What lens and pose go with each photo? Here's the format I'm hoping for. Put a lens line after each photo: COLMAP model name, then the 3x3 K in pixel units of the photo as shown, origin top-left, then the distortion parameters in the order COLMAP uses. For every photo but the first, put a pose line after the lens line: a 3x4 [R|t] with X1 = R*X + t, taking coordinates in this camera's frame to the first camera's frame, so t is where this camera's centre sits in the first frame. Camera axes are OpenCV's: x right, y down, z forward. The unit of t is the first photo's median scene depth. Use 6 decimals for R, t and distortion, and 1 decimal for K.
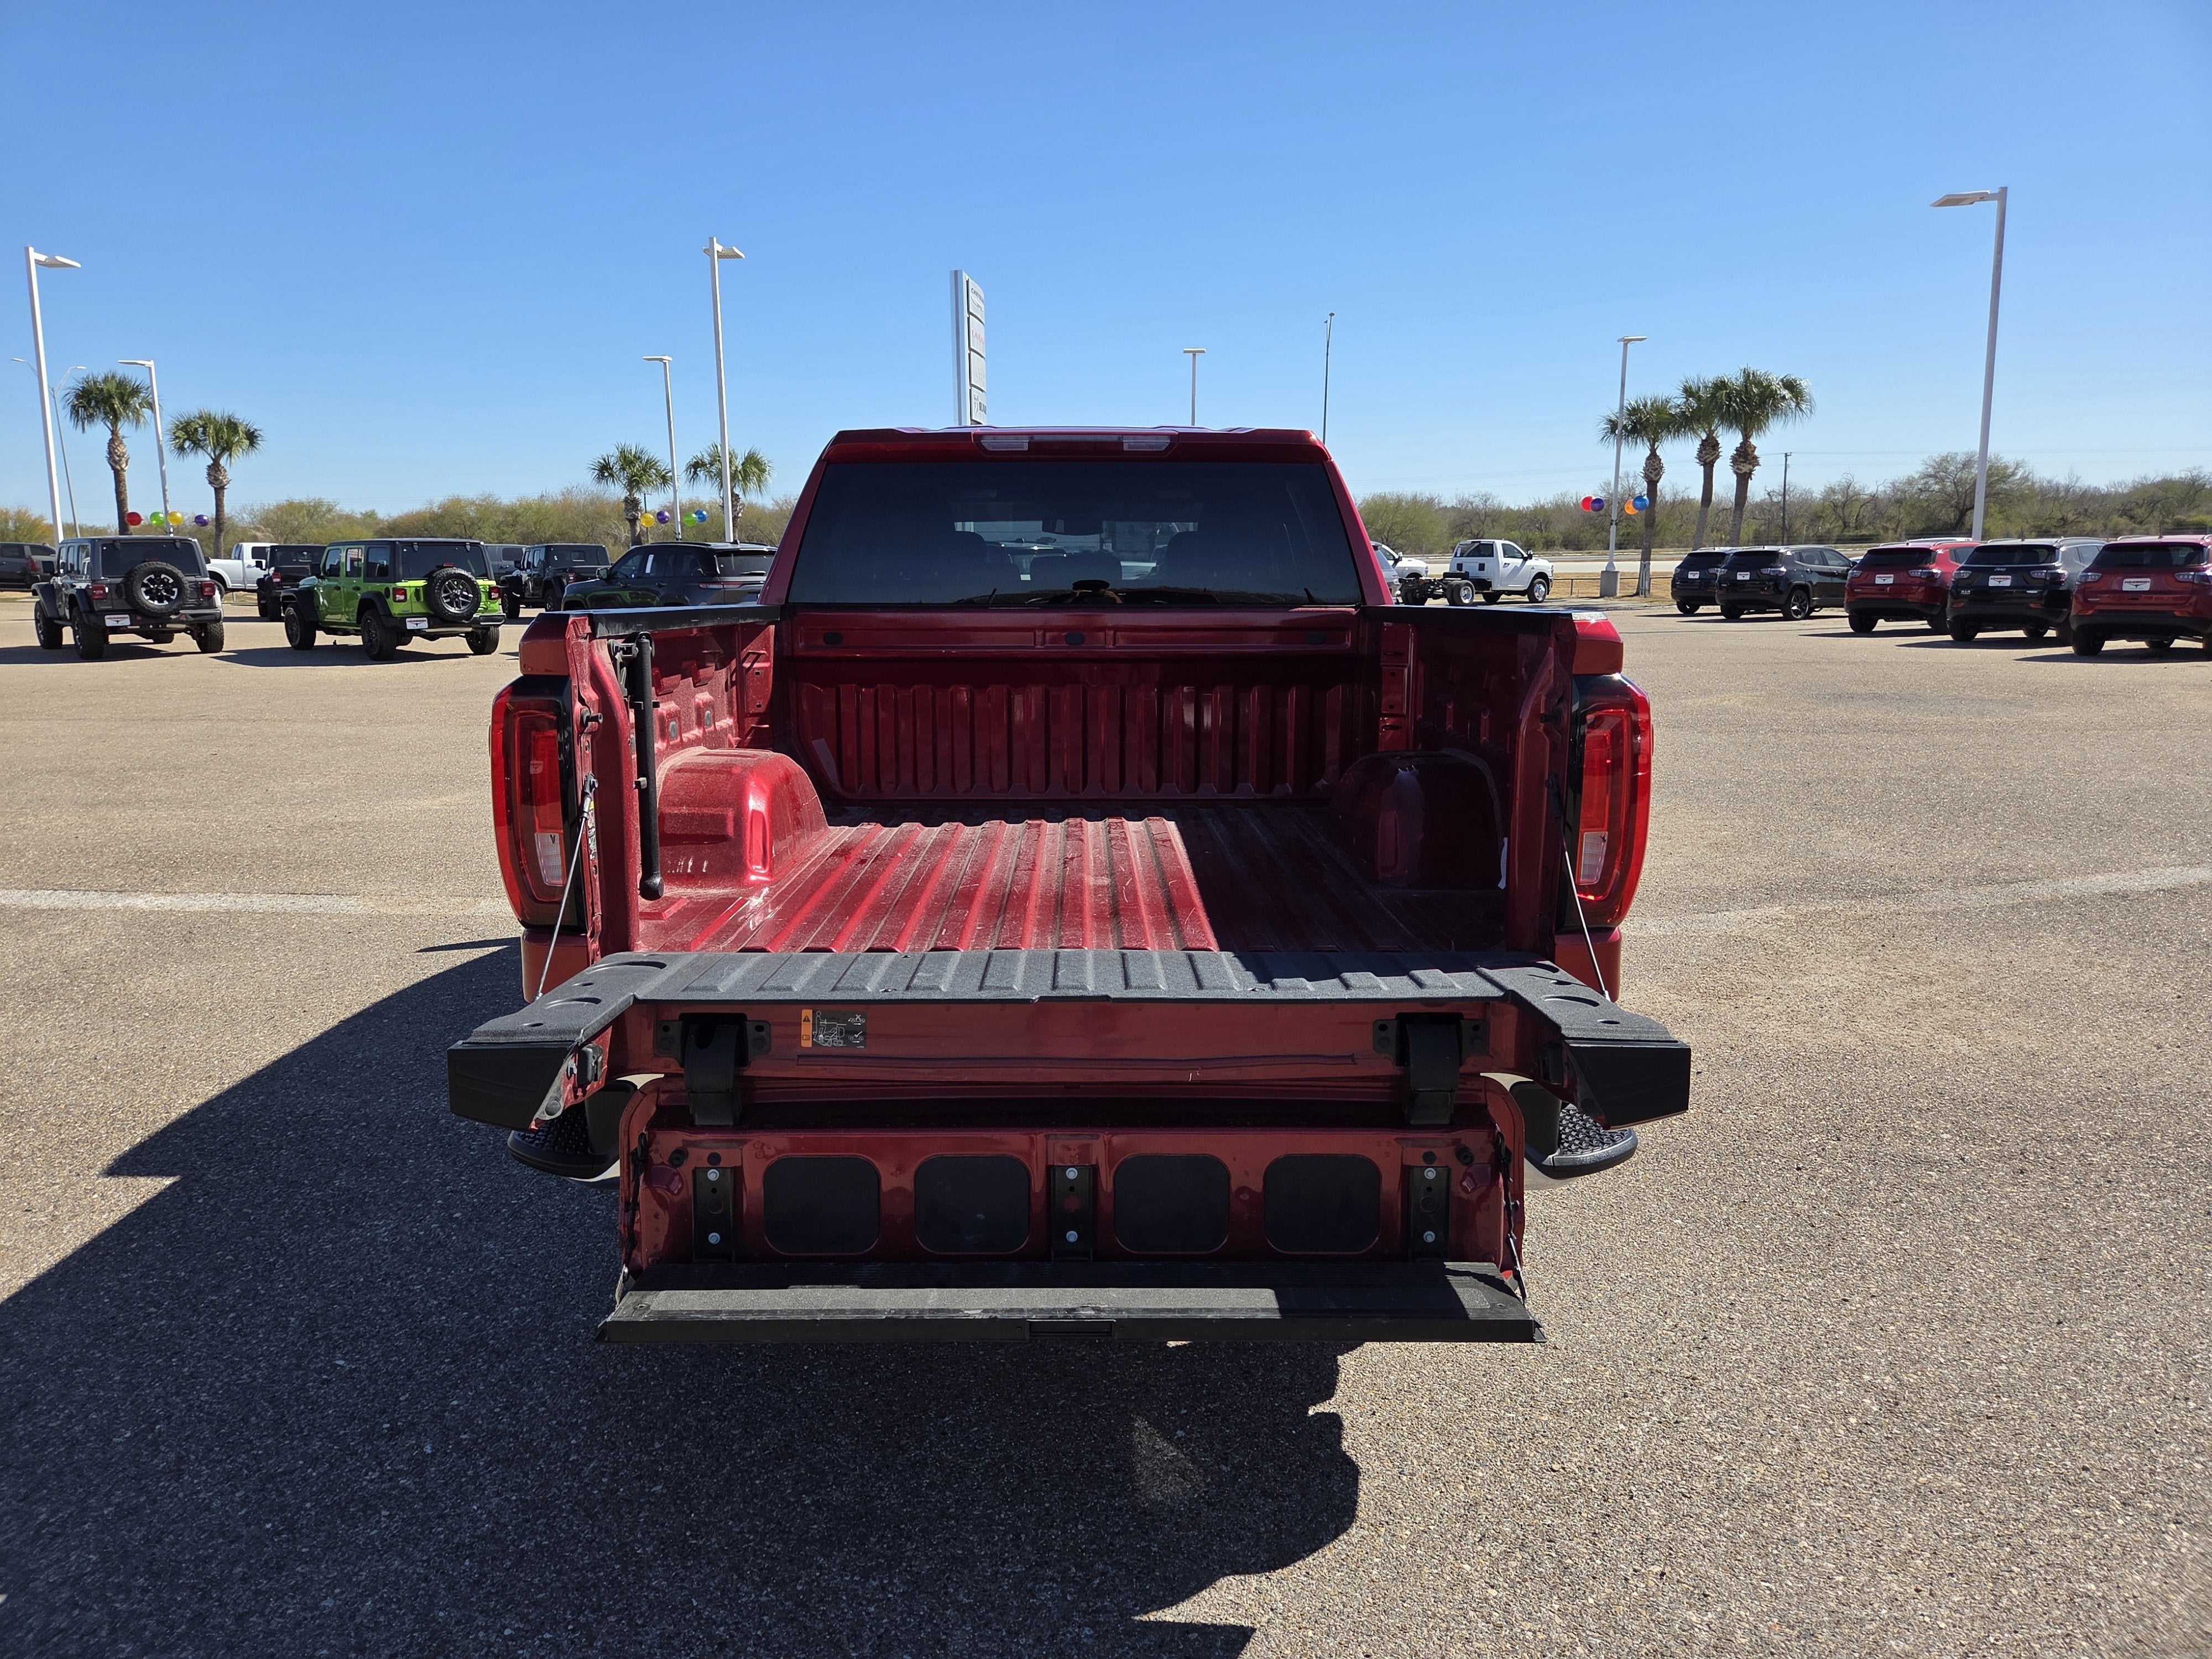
lens RADIAL K [[1486.3, 0, 1085.5], [0, 1486.3, 812.5], [0, 0, 1]] dist [0.061147, -0.053764]
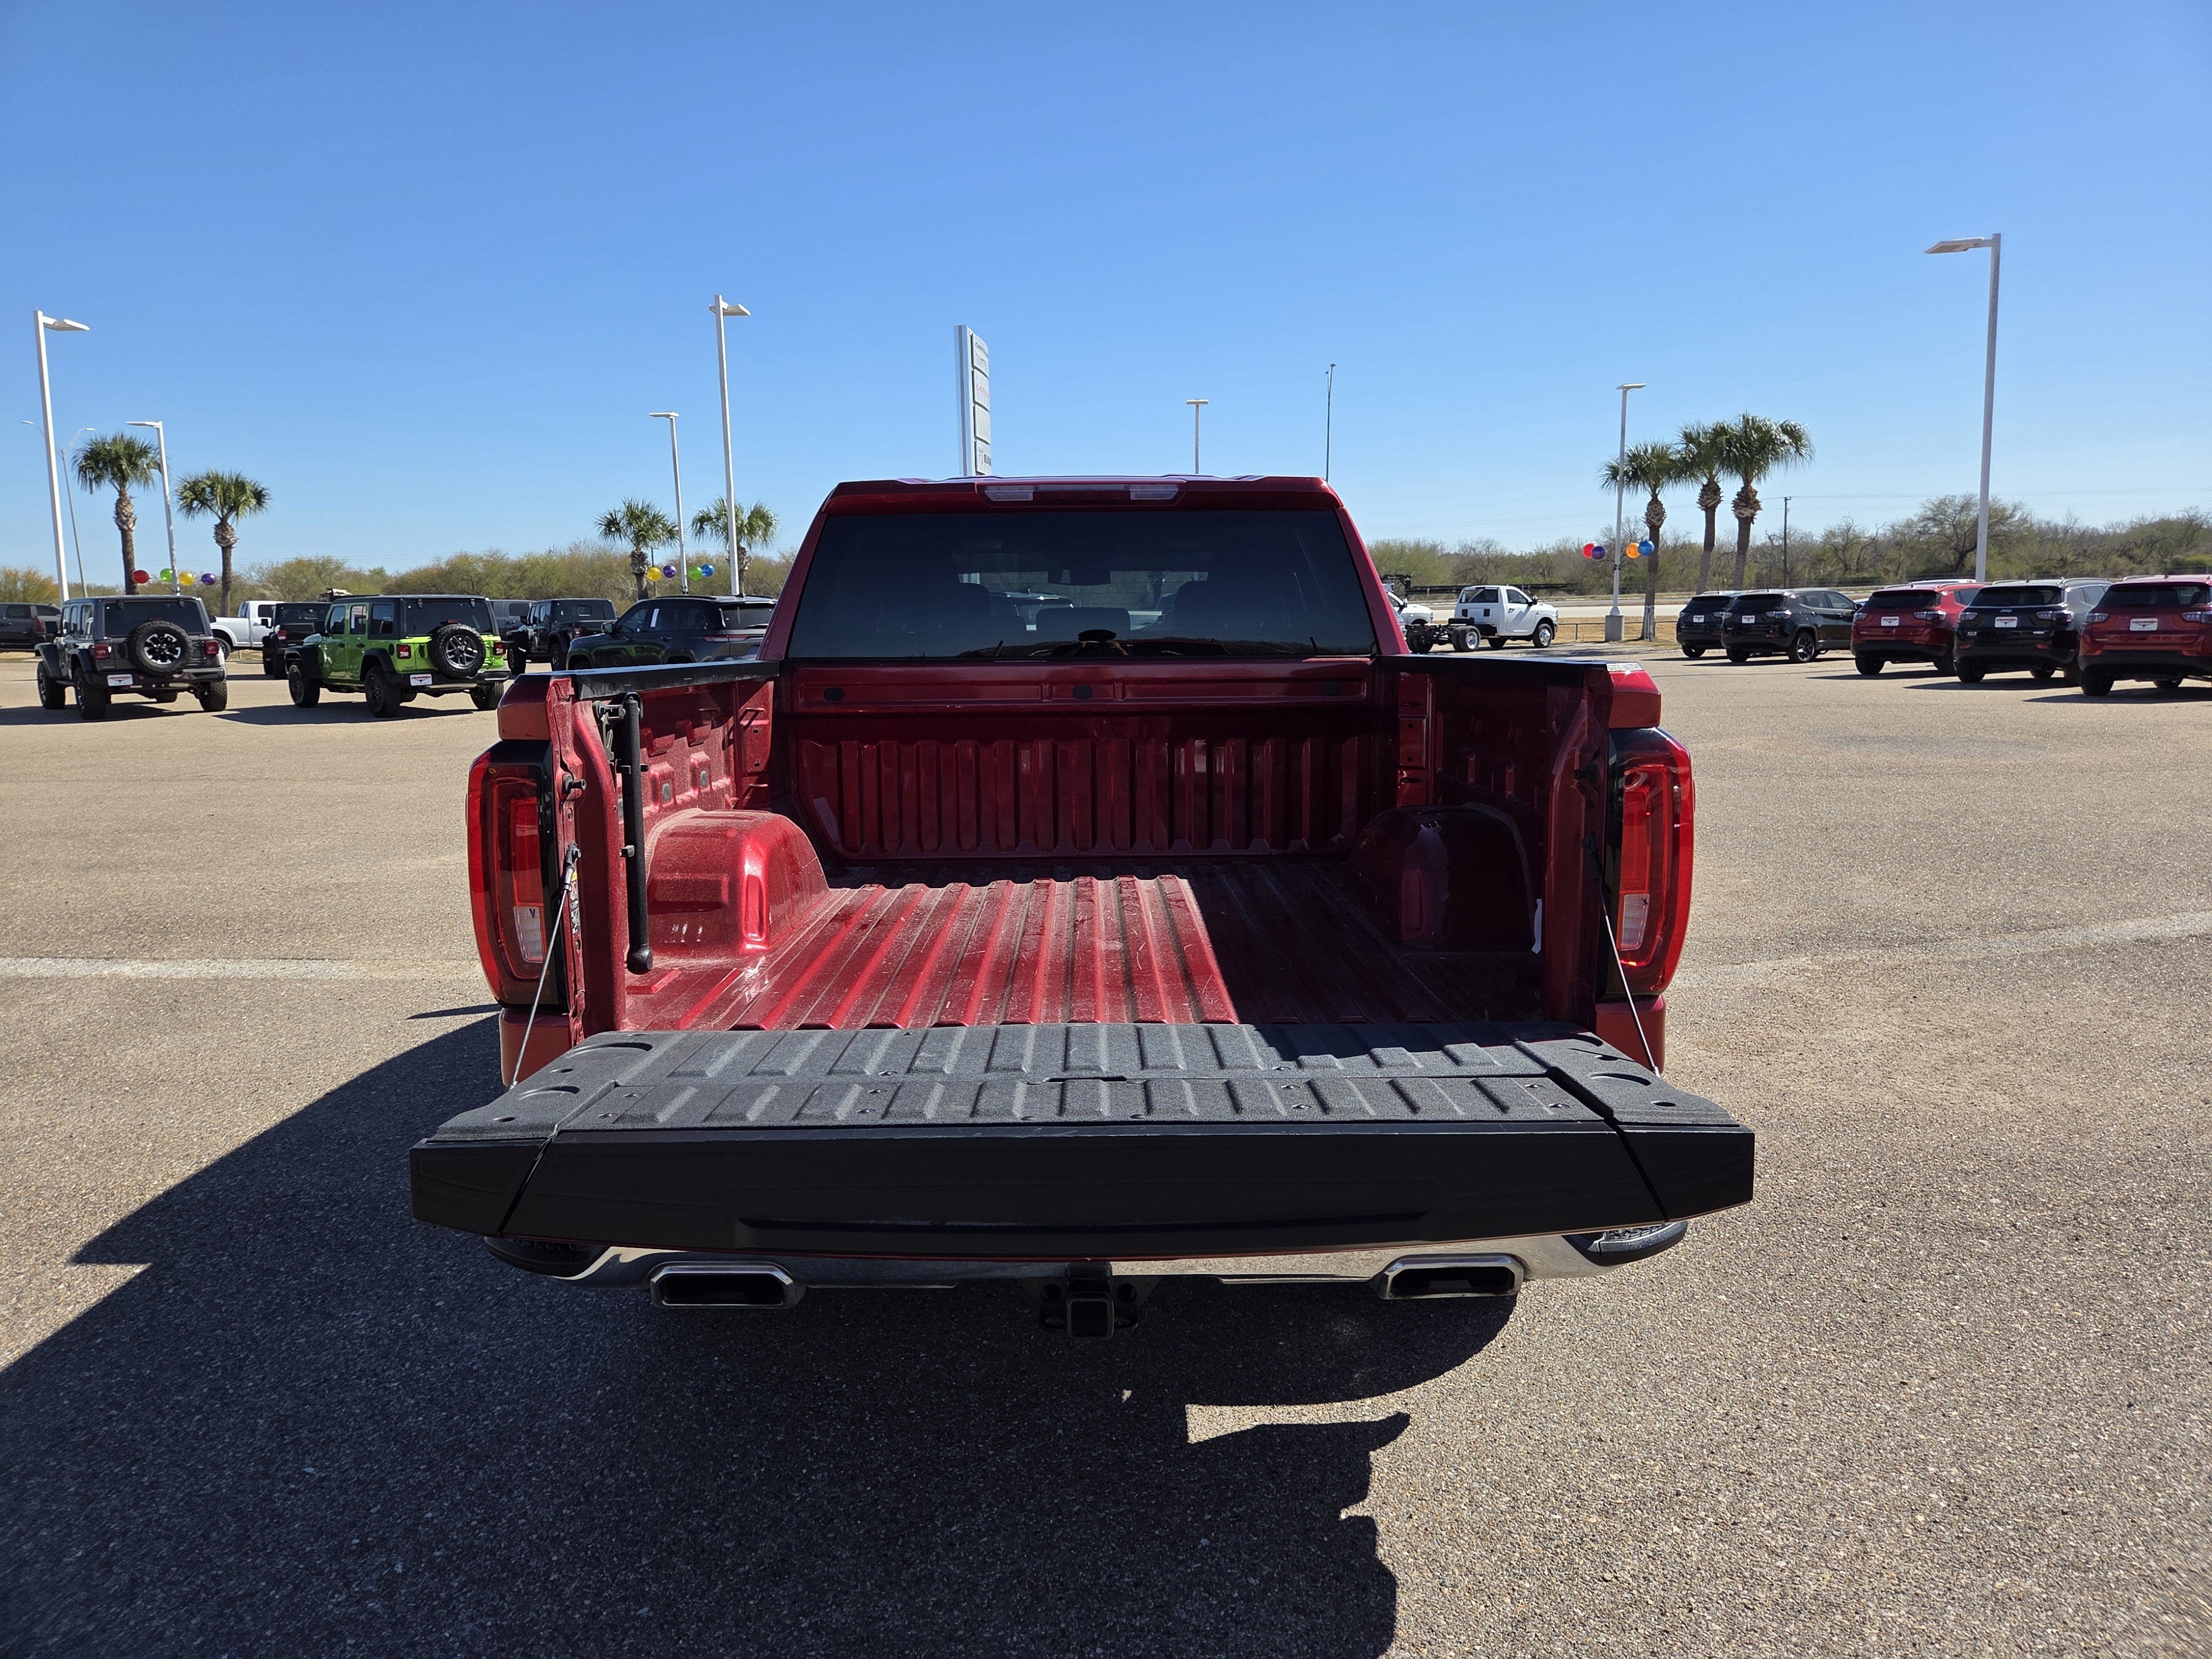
lens RADIAL K [[1486.3, 0, 1097.0], [0, 1486.3, 815.0], [0, 0, 1]] dist [0.061147, -0.053764]
pose [[0.999947, -0.010025, 0.002478, -0.000995], [0.010096, 0.999479, -0.030647, -0.006775], [-0.002169, 0.030671, 0.999527, 0.031589]]
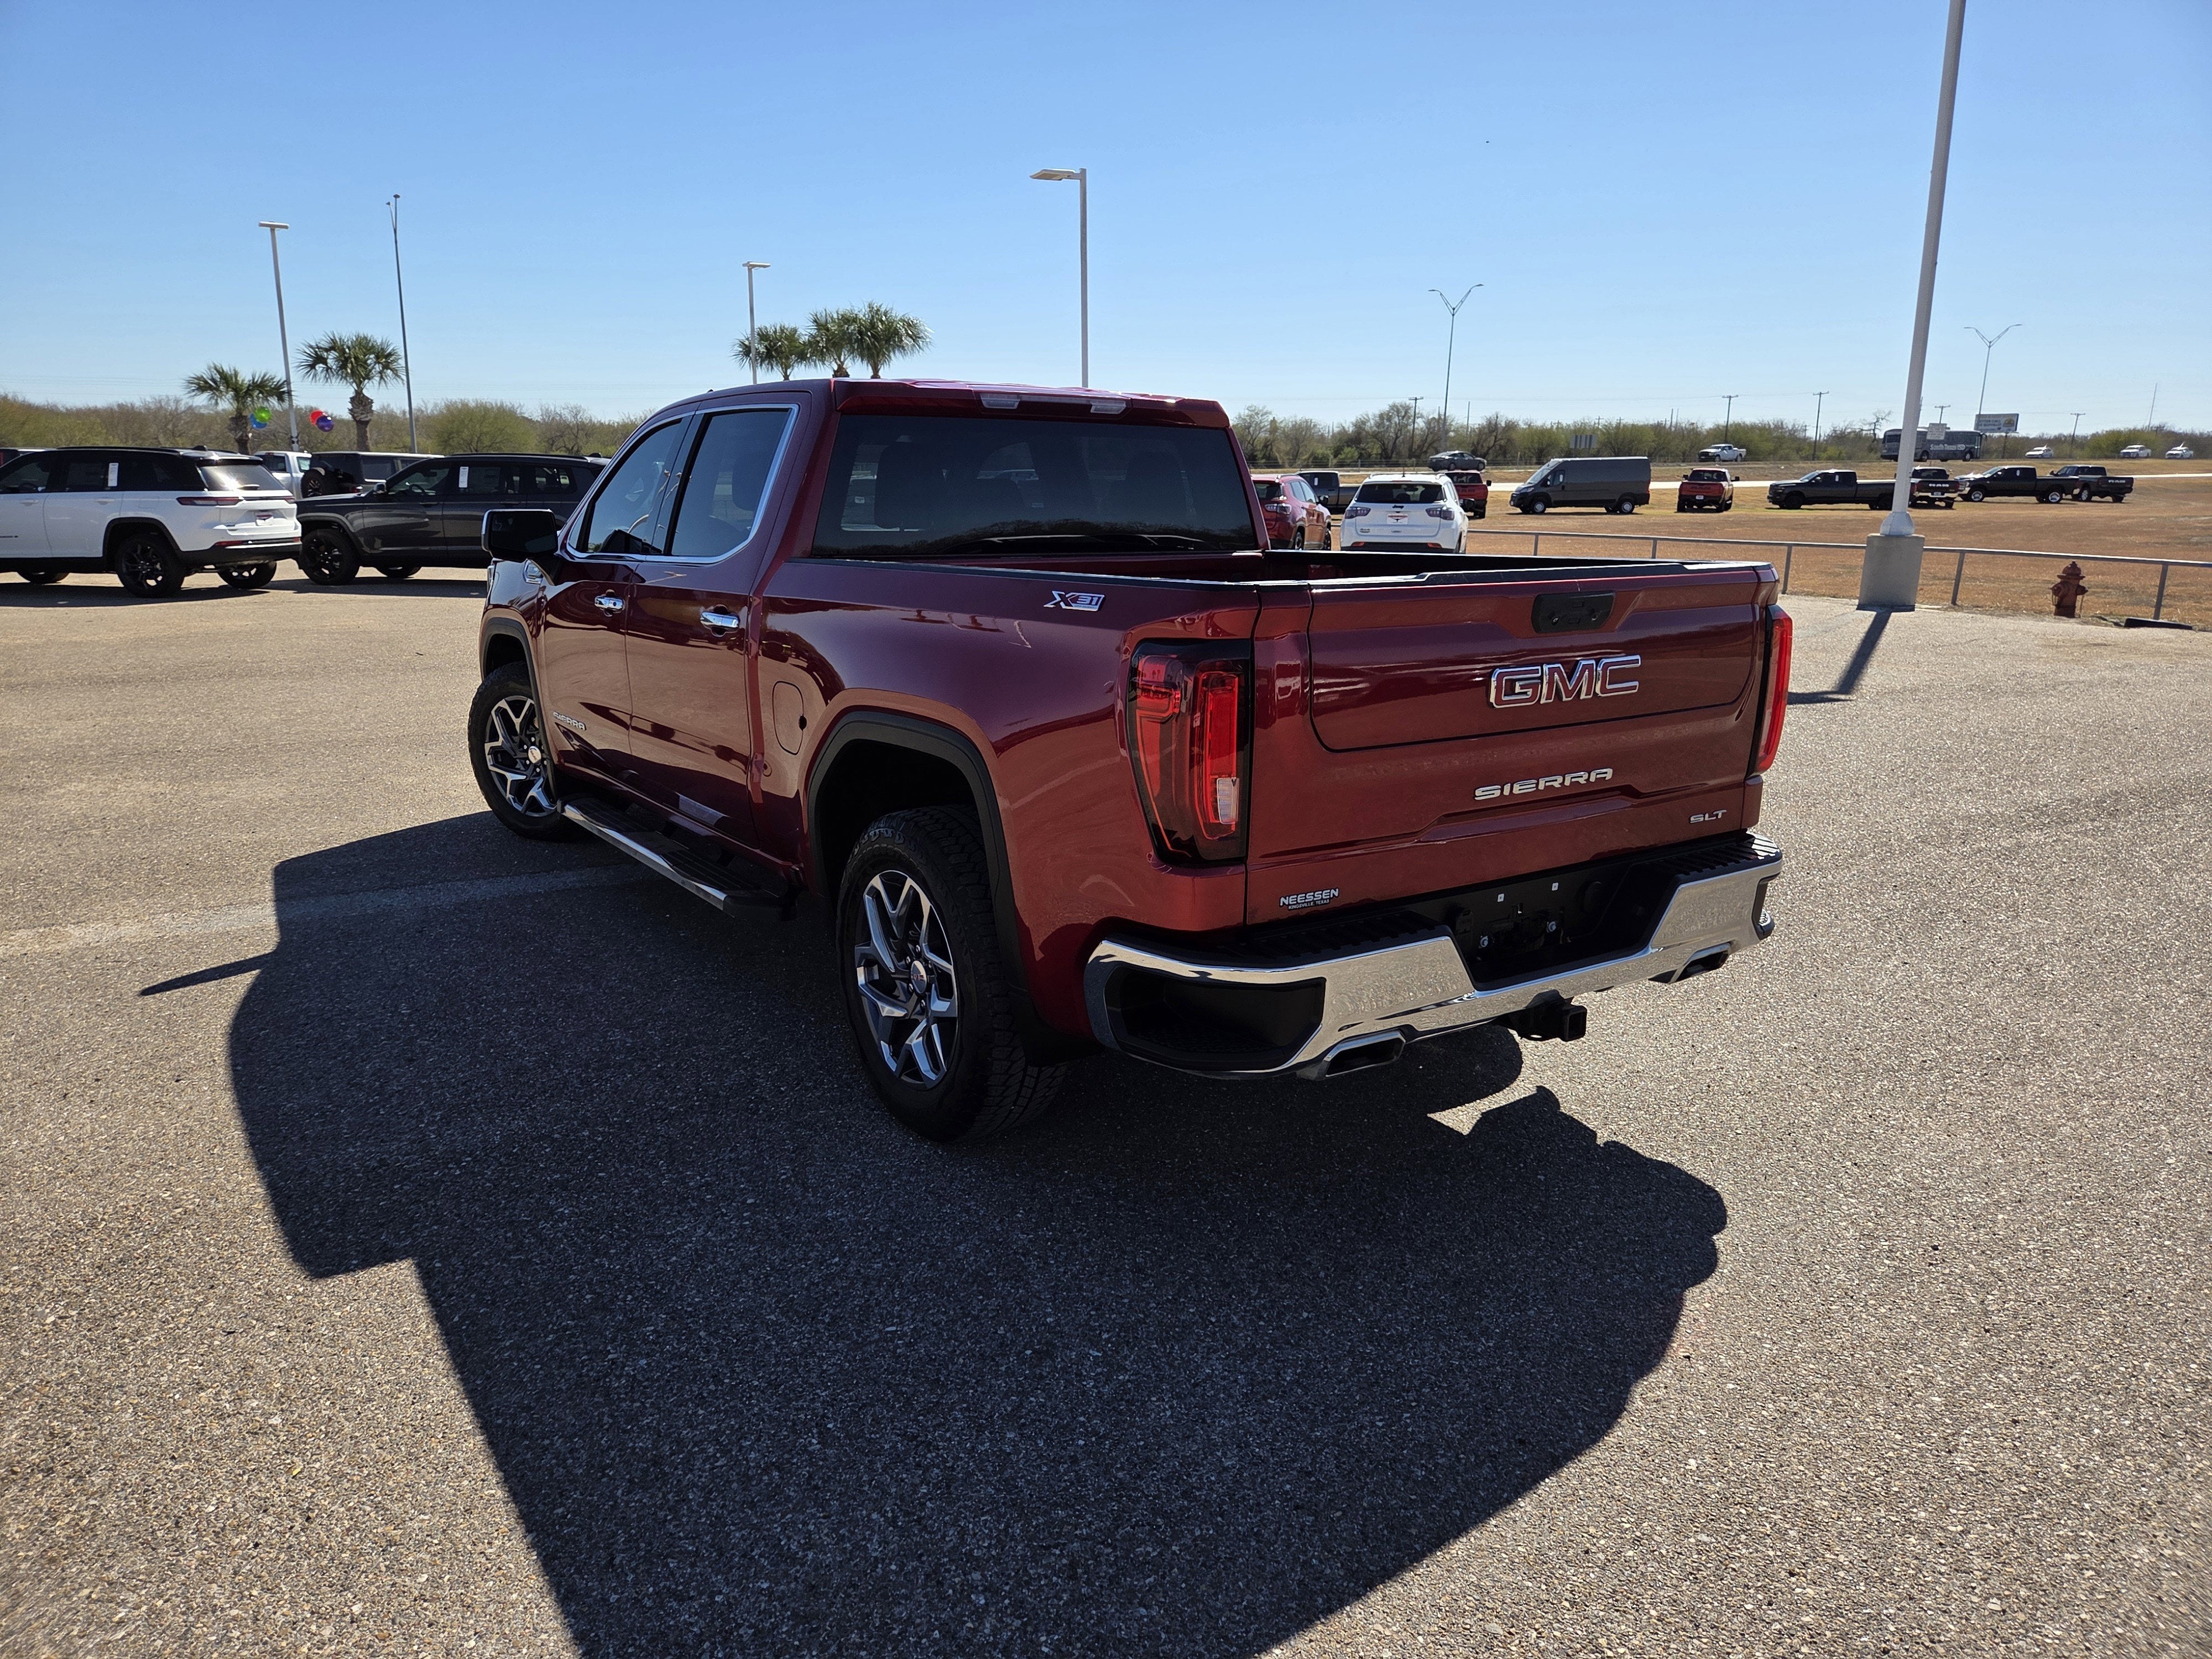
lens RADIAL K [[1486.3, 0, 1097.8], [0, 1486.3, 816.4], [0, 0, 1]] dist [0.061147, -0.053764]
pose [[0.826365, -0.110970, 0.552093, -0.623581], [0.079731, 0.993571, 0.080367, -0.032802], [-0.557462, -0.022394, 0.829901, 0.067418]]
